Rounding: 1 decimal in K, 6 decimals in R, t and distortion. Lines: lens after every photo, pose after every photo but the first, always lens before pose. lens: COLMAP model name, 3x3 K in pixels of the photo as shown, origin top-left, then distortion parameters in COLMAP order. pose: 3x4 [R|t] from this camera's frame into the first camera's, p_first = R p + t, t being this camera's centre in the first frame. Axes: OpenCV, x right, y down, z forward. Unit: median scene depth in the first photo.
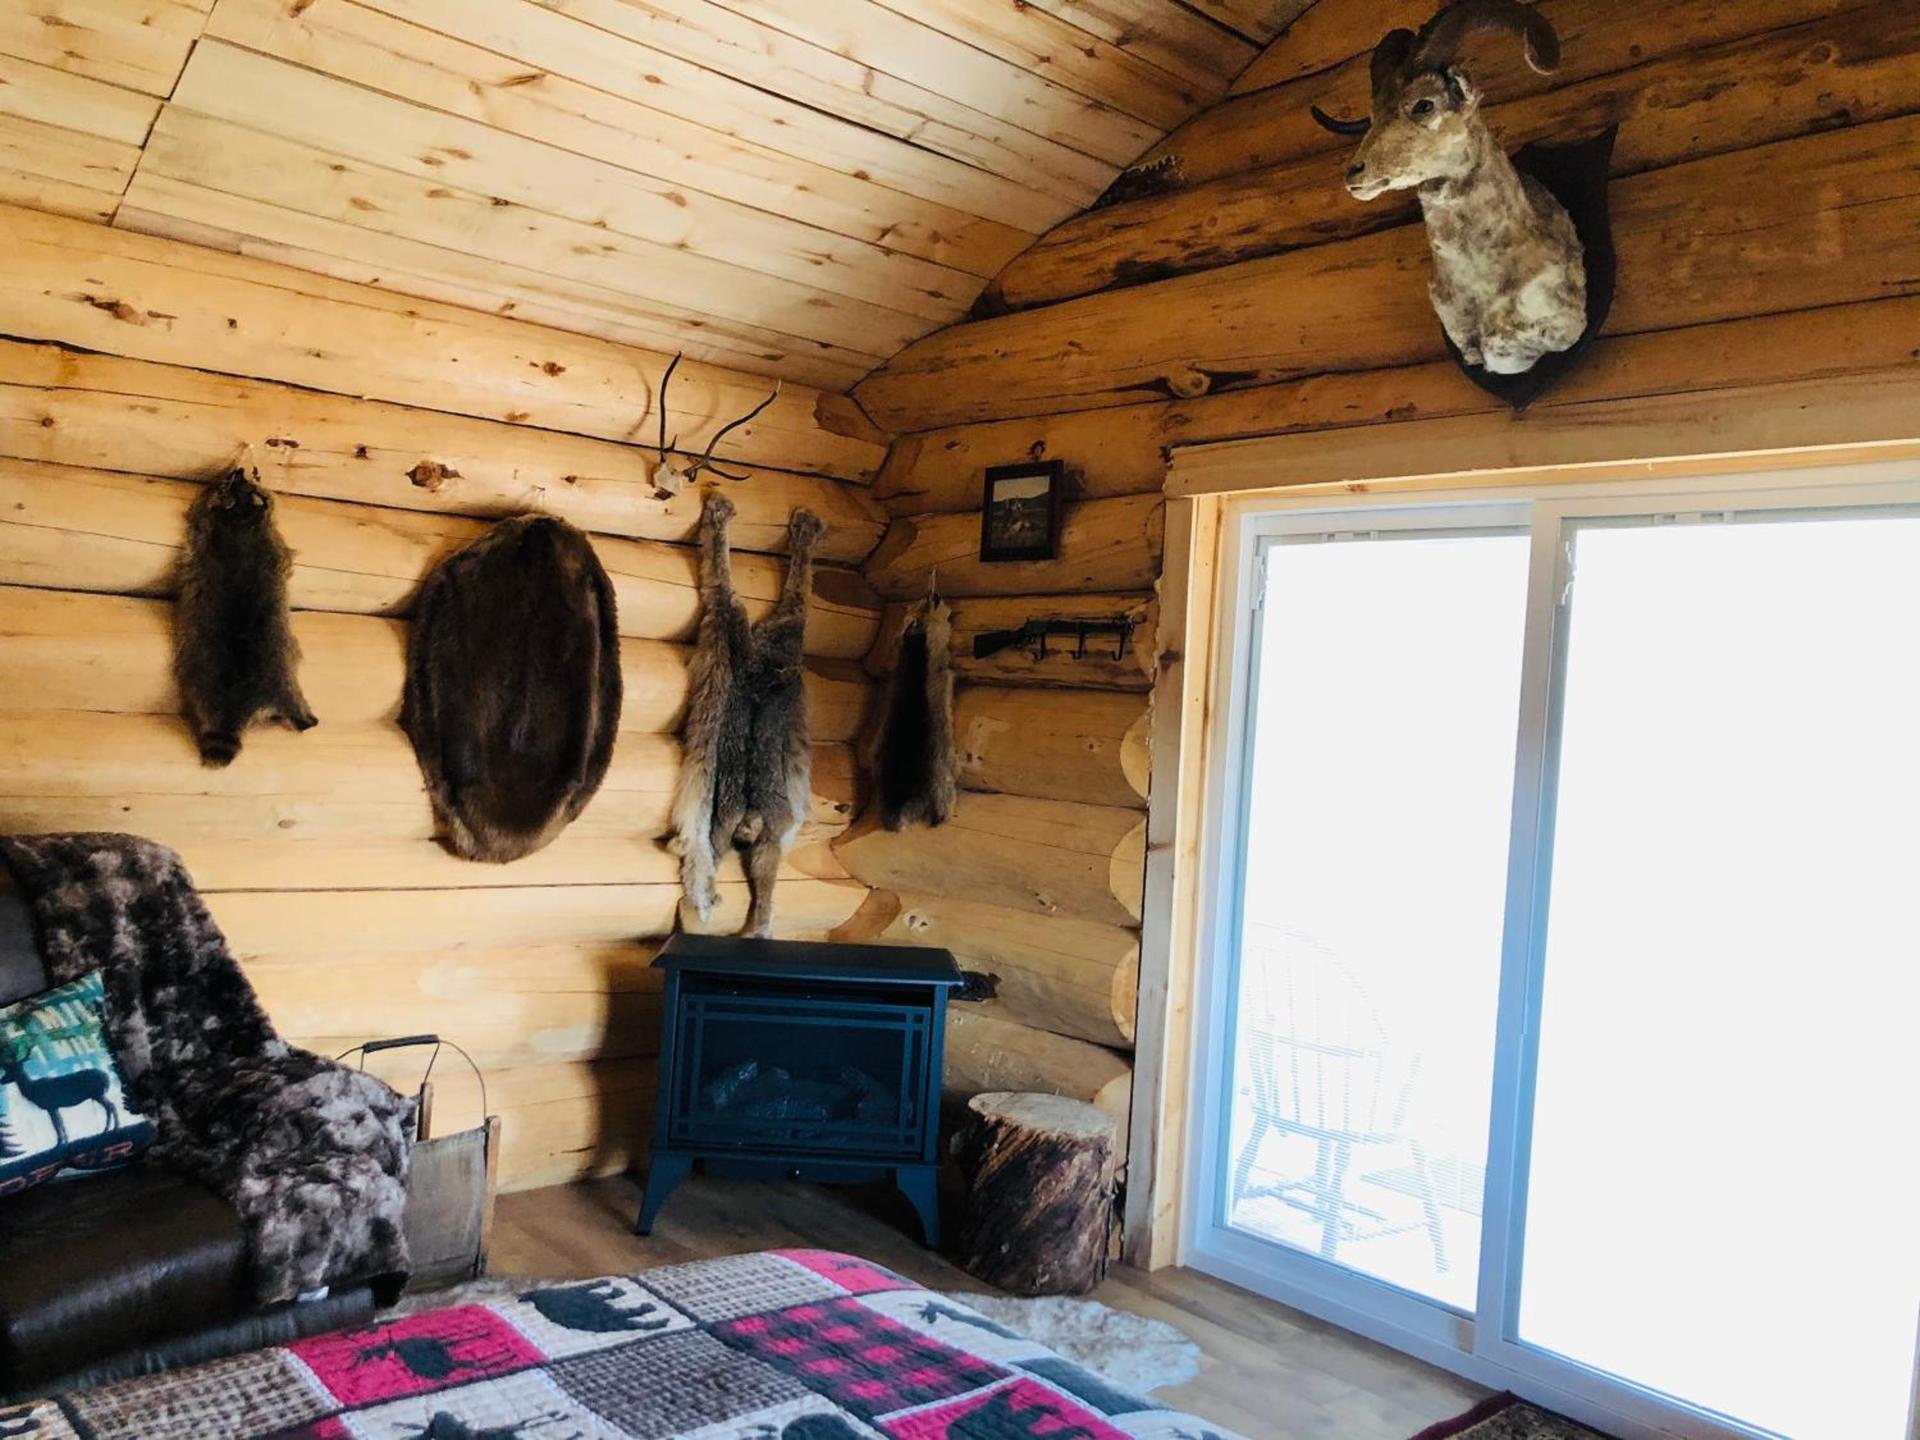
lens RADIAL K [[1575.1, 0, 950.0], [0, 1575.1, 700.7], [0, 0, 1]] dist [0.030333, -0.024736]
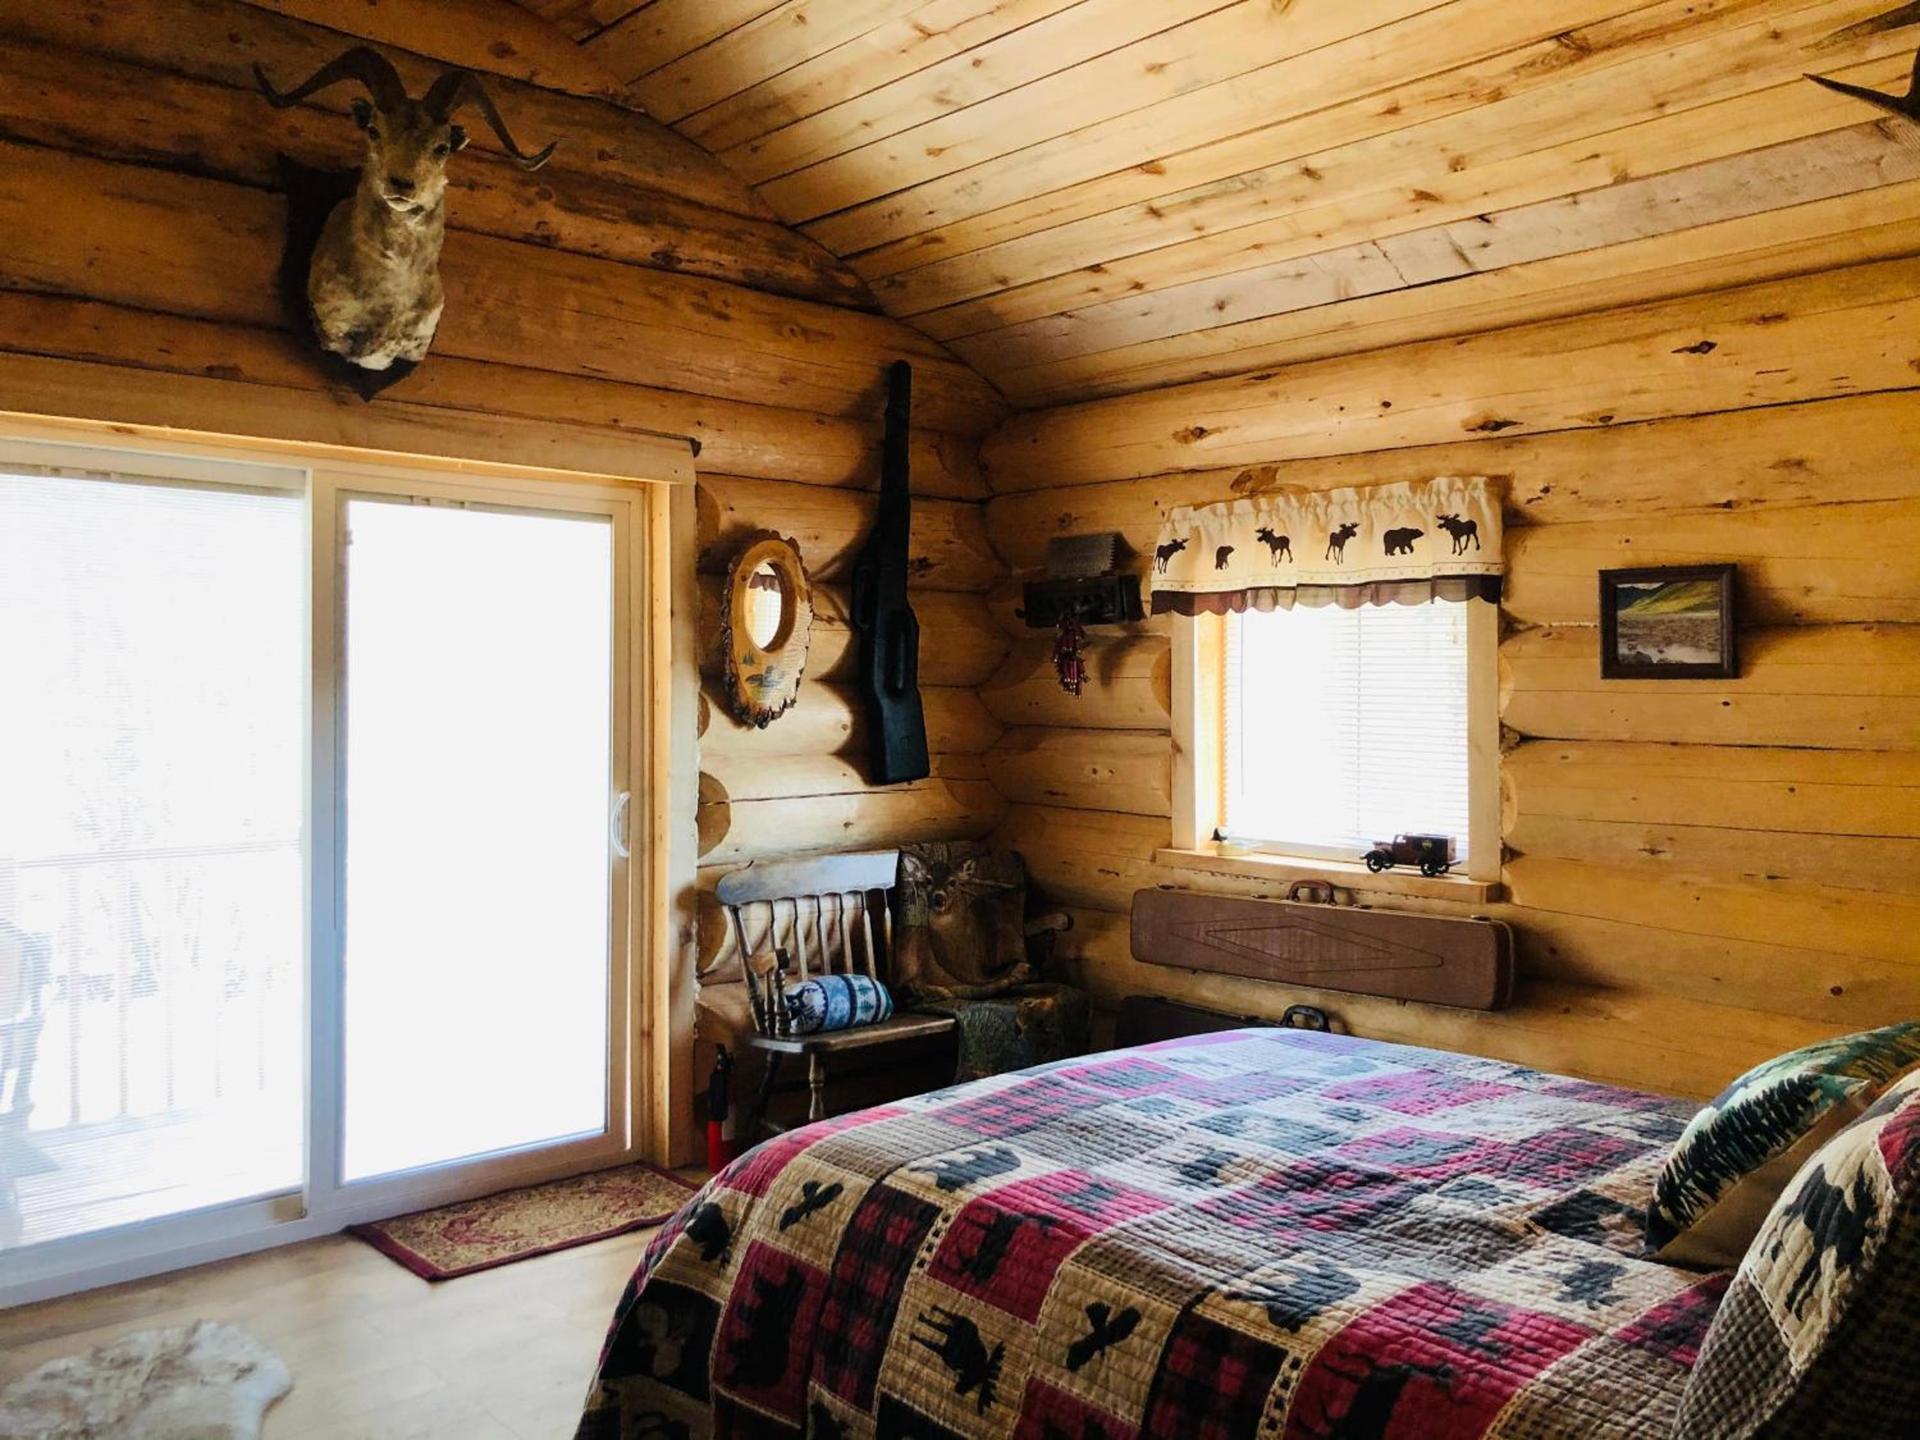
lens RADIAL K [[1575.1, 0, 969.6], [0, 1575.1, 712.1], [0, 0, 1]] dist [0.030333, -0.024736]
pose [[-0.044033, -0.086823, 0.995250, -0.731895], [-0.004569, 0.996223, 0.086706, -0.049242], [-0.999020, -0.000729, -0.044263, 0.524672]]
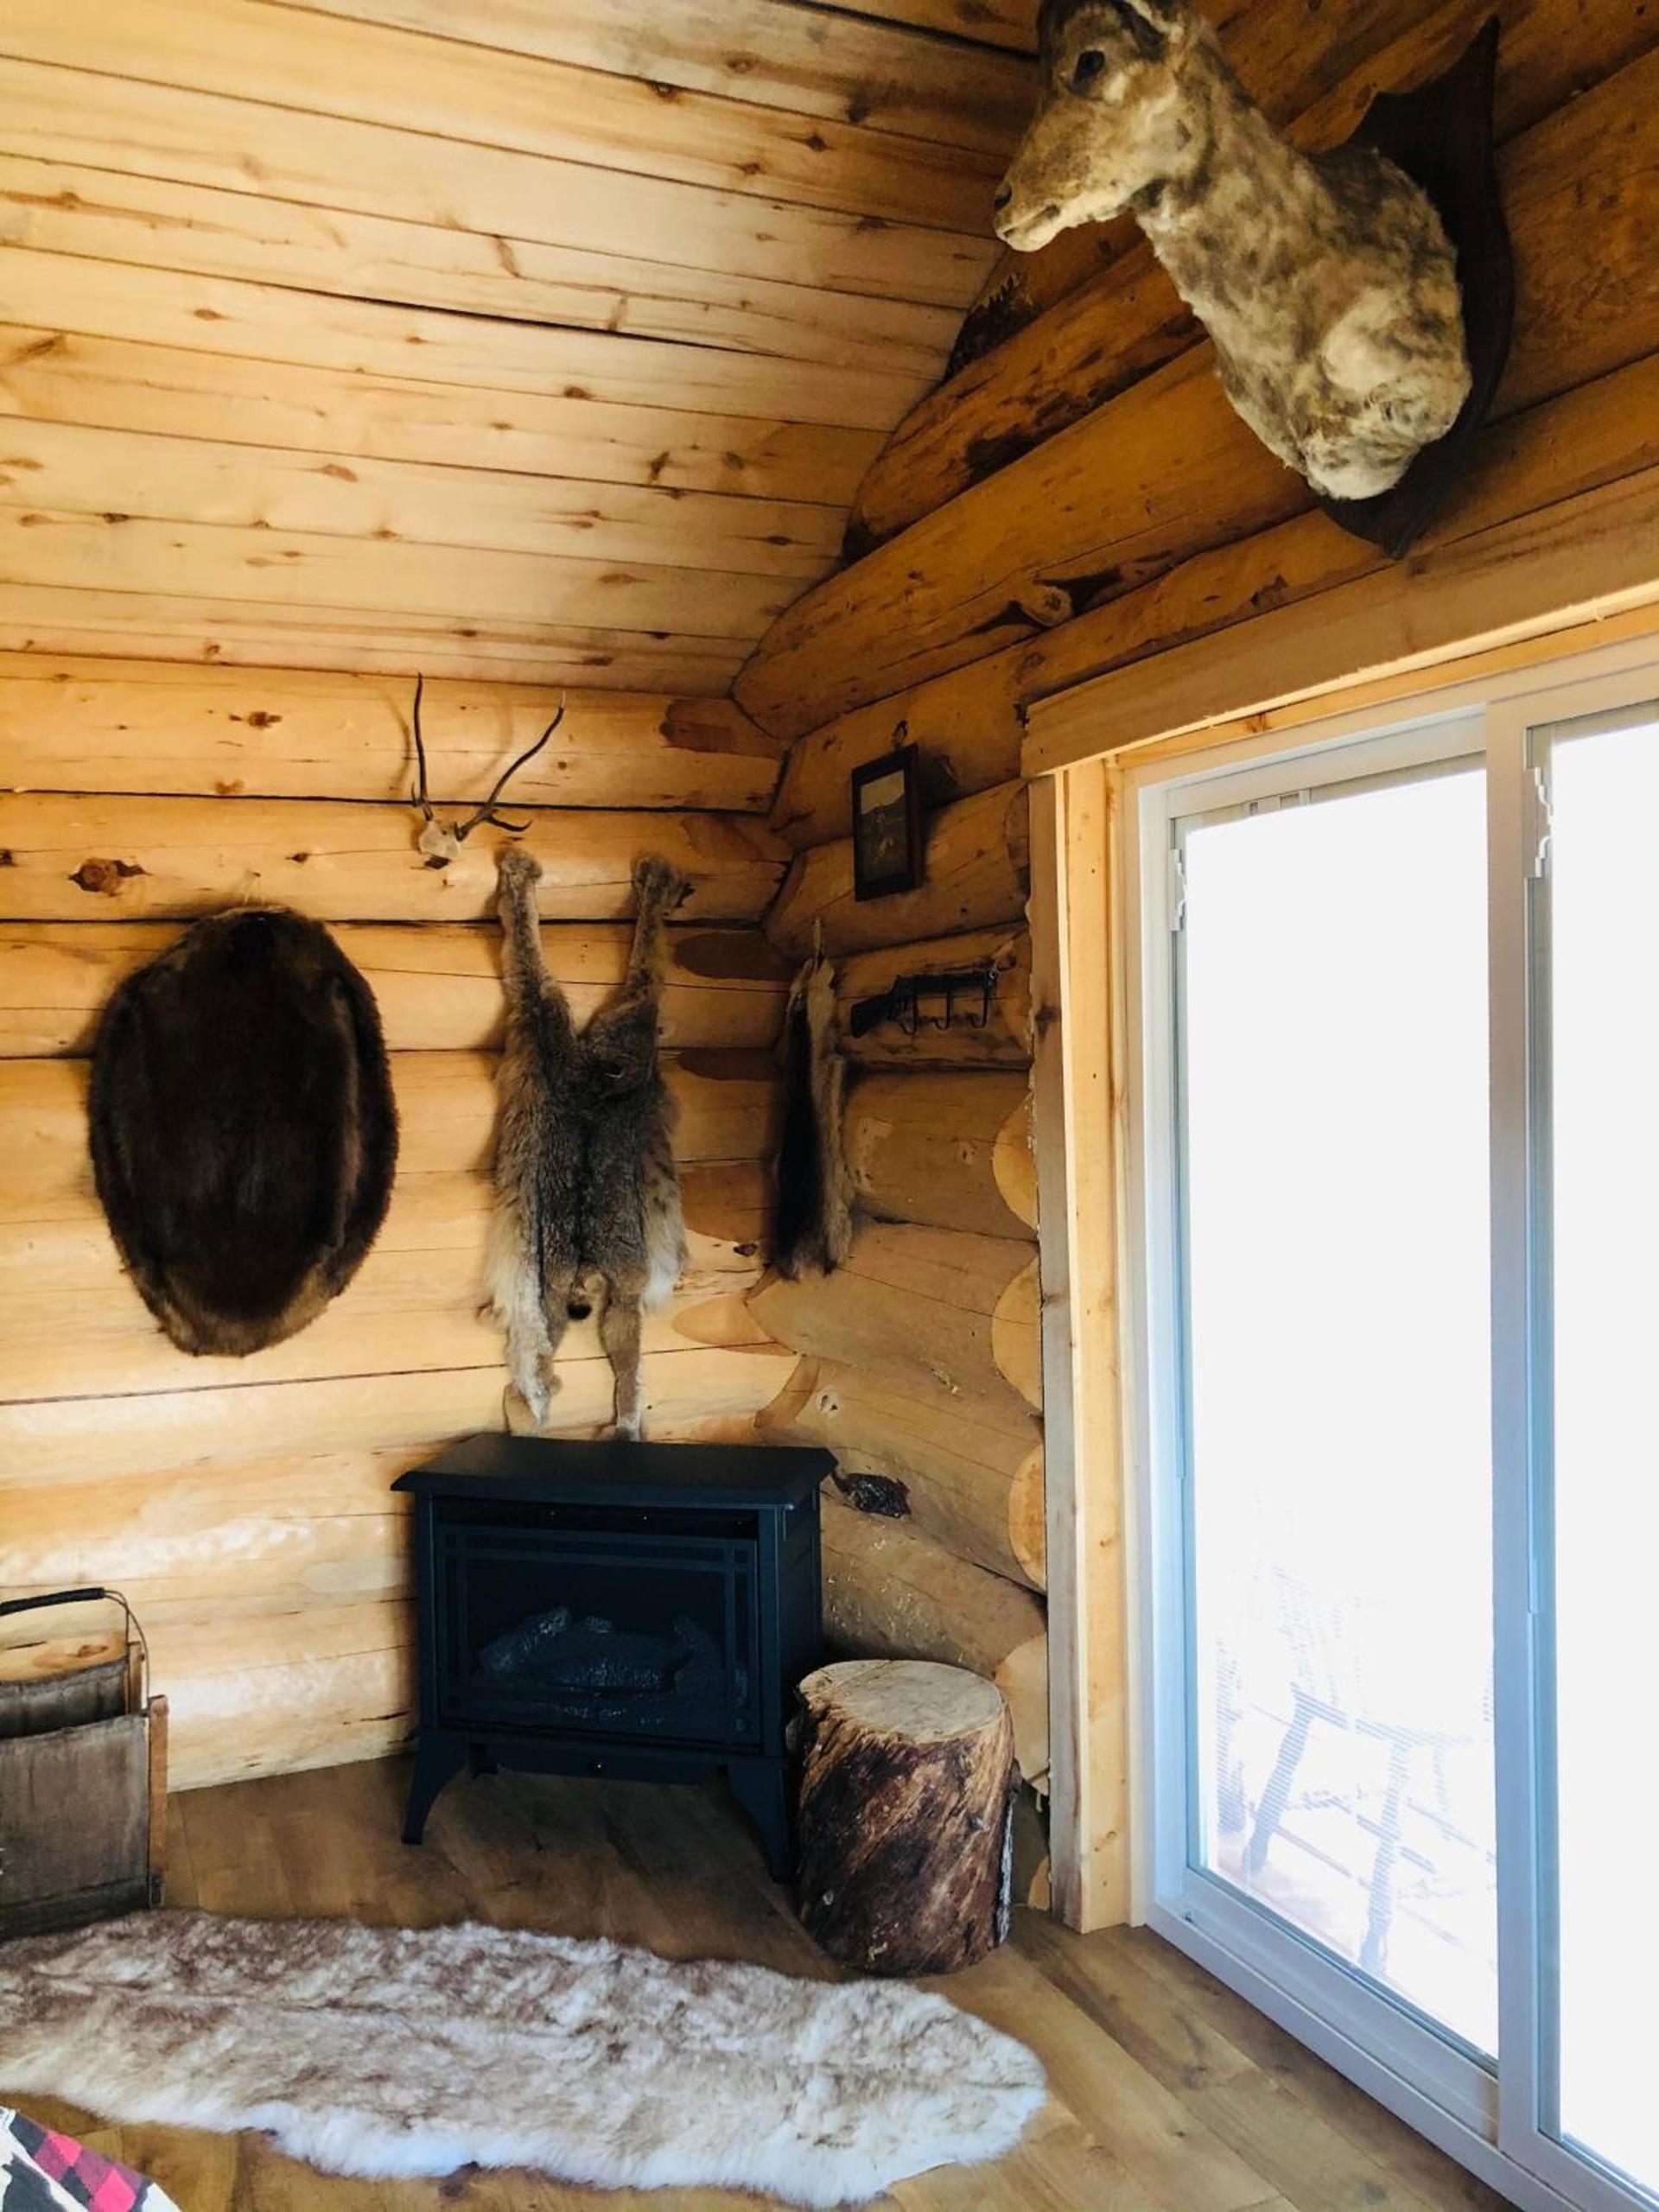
lens RADIAL K [[1814.6, 0, 822.8], [0, 1814.6, 1085.7], [0, 0, 1]] dist [0.030333, -0.024736]
pose [[0.945733, -0.080858, -0.314723, 0.307437], [0.083520, 0.996493, -0.005043, -0.002345], [0.314027, -0.021516, 0.949170, 0.251504]]
